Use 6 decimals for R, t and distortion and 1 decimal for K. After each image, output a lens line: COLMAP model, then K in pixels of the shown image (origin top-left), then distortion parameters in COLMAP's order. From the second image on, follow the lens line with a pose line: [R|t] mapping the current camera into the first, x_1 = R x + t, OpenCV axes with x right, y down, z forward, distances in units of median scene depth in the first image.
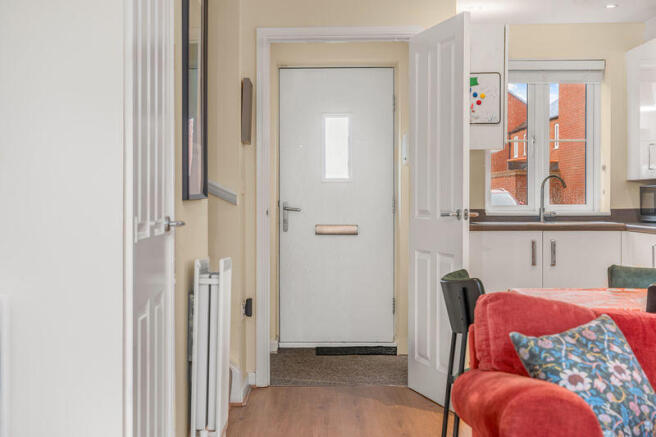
lens RADIAL K [[942.6, 0, 314.7], [0, 942.6, 205.2], [0, 0, 1]] dist [0.054781, 0.000000]
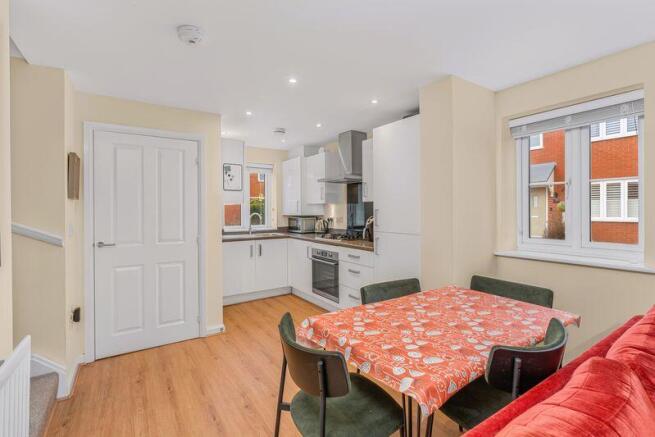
lens RADIAL K [[291.0, 0, 314.7], [0, 291.0, 211.0], [0, 0, 1]] dist [0.005486, -0.000064]
pose [[0.838149, -0.006614, 0.545401, -0.007768], [0.009978, 0.999945, -0.003208, -0.036118], [-0.545350, 0.008131, 0.838169, 0.366489]]
